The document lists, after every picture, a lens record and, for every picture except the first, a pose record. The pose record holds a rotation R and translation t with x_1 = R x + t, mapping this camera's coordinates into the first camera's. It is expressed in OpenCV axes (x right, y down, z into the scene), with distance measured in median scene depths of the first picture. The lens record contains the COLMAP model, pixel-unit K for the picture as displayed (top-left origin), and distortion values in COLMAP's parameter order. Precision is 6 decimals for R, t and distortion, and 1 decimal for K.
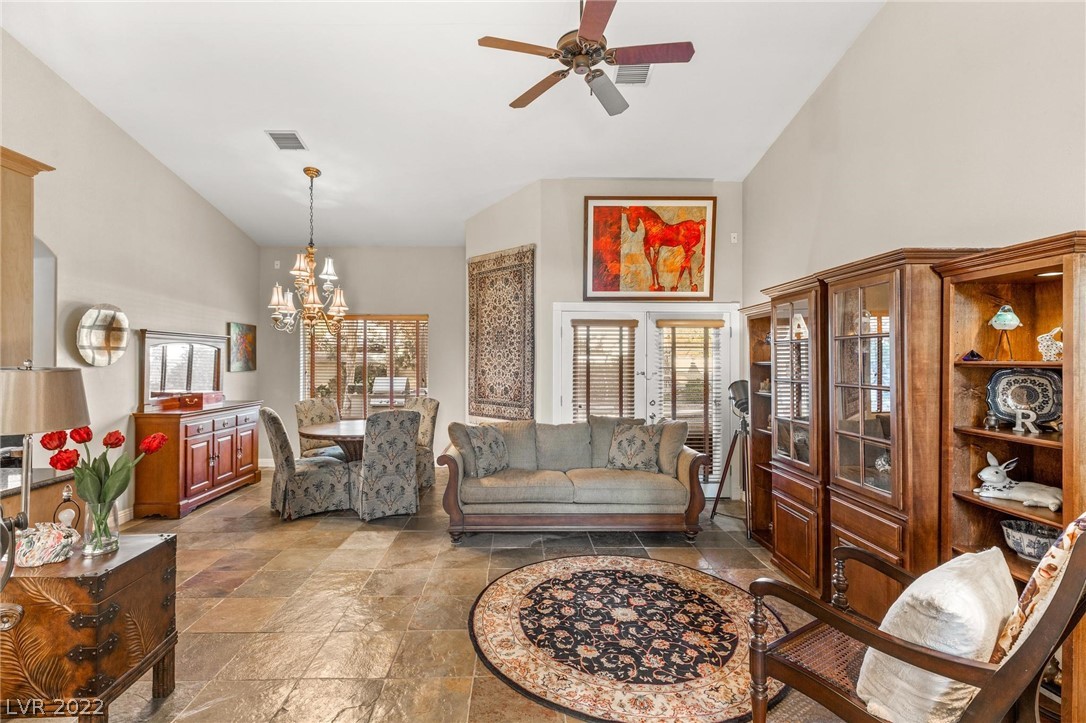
lens RADIAL K [[503.8, 0, 543.9], [0, 503.8, 364.0], [0, 0, 1]] dist [0.007339, -0.002520]
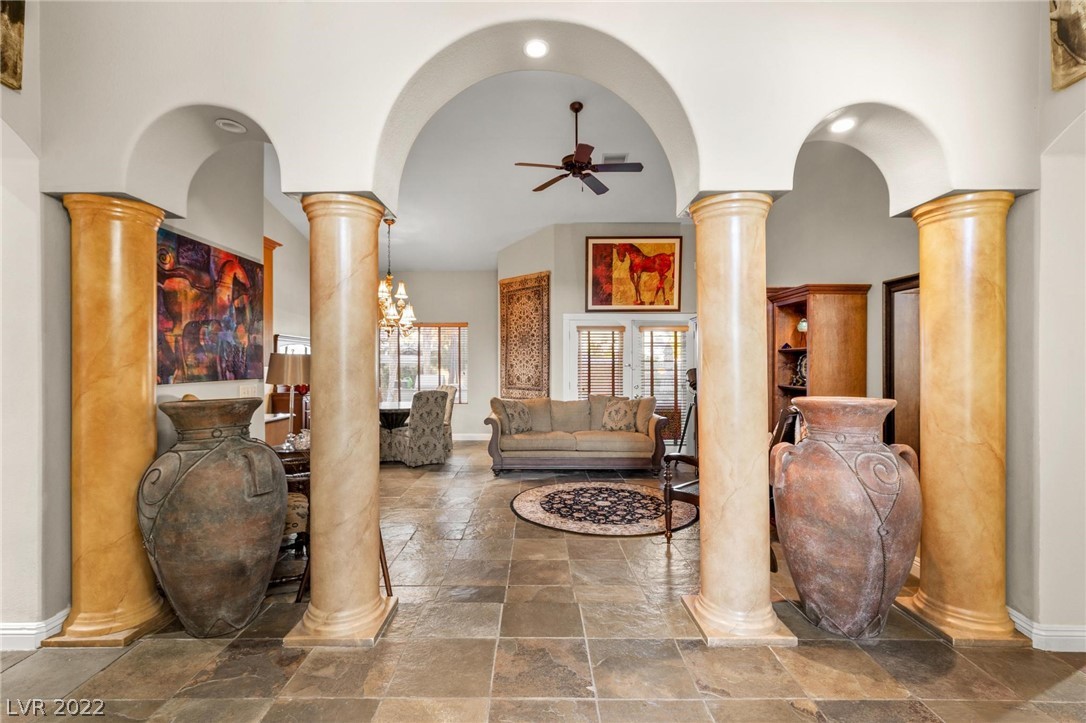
lens RADIAL K [[503.8, 0, 564.3], [0, 503.8, 368.6], [0, 0, 1]] dist [0.007339, -0.002520]
pose [[0.999979, -0.004495, 0.004648, 0.016239], [0.004498, 0.999990, -0.000632, 0.032443], [-0.004645, 0.000653, 0.999989, -0.429489]]
